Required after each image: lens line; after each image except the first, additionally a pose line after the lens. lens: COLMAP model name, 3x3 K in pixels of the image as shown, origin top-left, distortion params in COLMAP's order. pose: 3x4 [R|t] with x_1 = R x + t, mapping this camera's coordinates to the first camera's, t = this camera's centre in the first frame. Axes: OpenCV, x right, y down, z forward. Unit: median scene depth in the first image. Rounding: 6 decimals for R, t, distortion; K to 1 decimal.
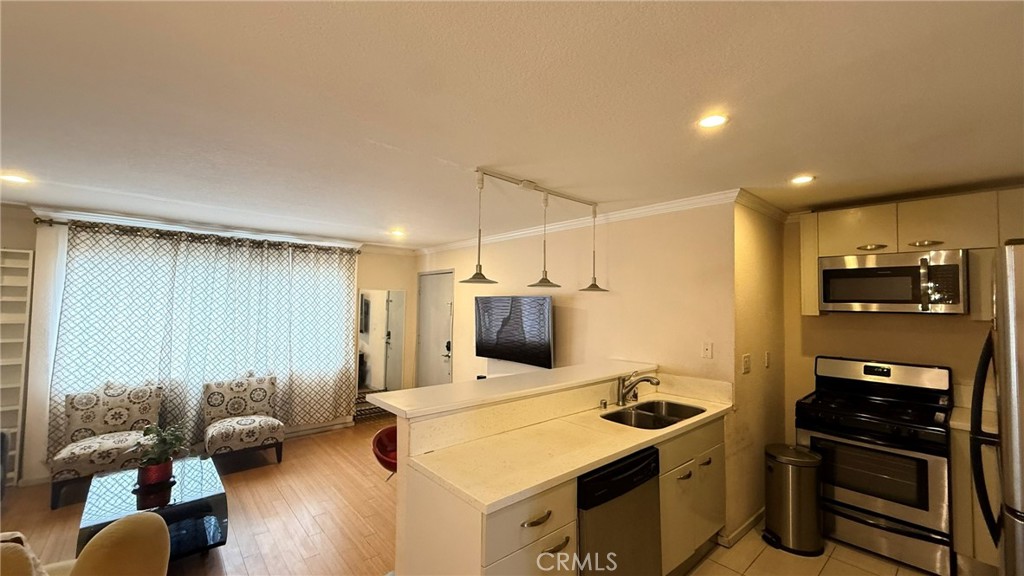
lens RADIAL K [[410.0, 0, 513.7], [0, 410.0, 288.0], [0, 0, 1]] dist [0.000272, -0.000397]
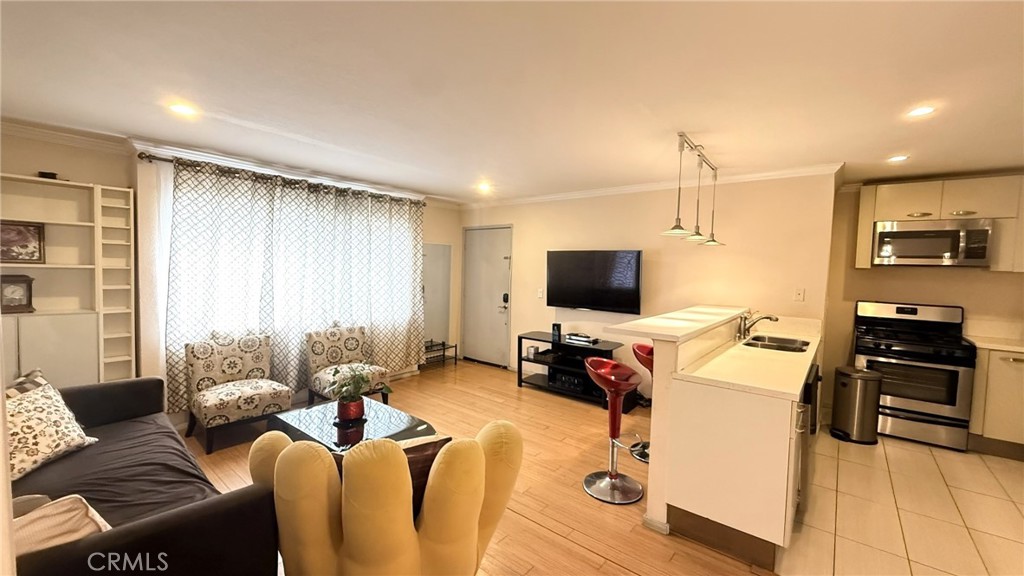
lens RADIAL K [[410.0, 0, 514.7], [0, 410.0, 288.9], [0, 0, 1]] dist [0.000272, -0.000397]
pose [[0.985598, 0.001952, 0.169092, -0.435666], [-0.018380, 0.995246, 0.095646, 0.023531], [-0.168101, -0.097376, 0.980948, -0.051396]]
